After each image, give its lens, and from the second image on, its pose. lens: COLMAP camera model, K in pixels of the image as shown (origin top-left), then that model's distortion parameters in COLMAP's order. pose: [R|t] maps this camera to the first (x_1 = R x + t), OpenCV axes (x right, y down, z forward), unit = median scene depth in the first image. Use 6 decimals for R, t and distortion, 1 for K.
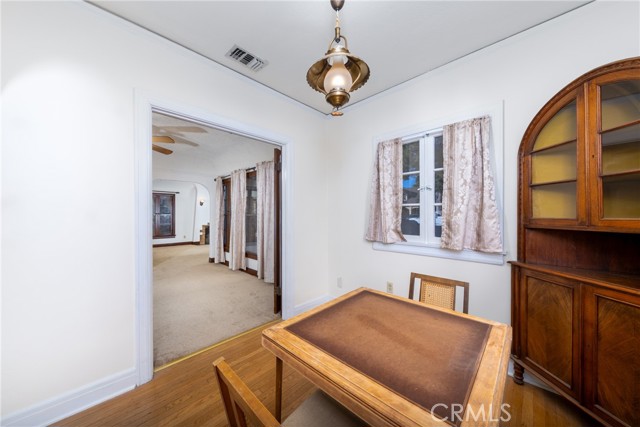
lens RADIAL K [[223.3, 0, 320.3], [0, 223.3, 214.1], [0, 0, 1]] dist [0.001319, -0.000208]
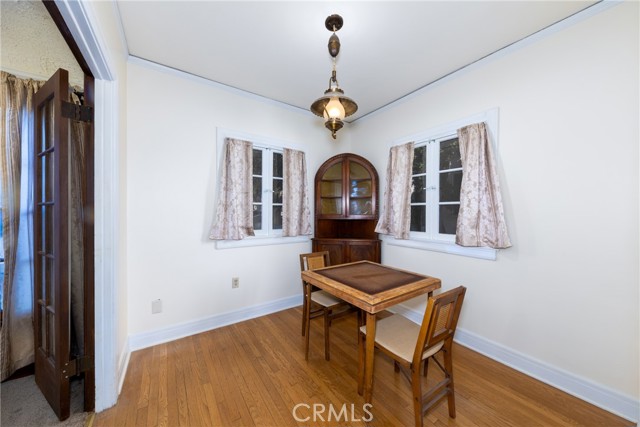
lens RADIAL K [[223.3, 0, 322.4], [0, 223.3, 213.0], [0, 0, 1]] dist [0.001319, -0.000208]
pose [[0.188395, -0.004116, 0.982085, -0.760750], [-0.008302, 0.999949, 0.005783, -0.002521], [-0.982058, -0.009243, 0.188351, 0.502649]]
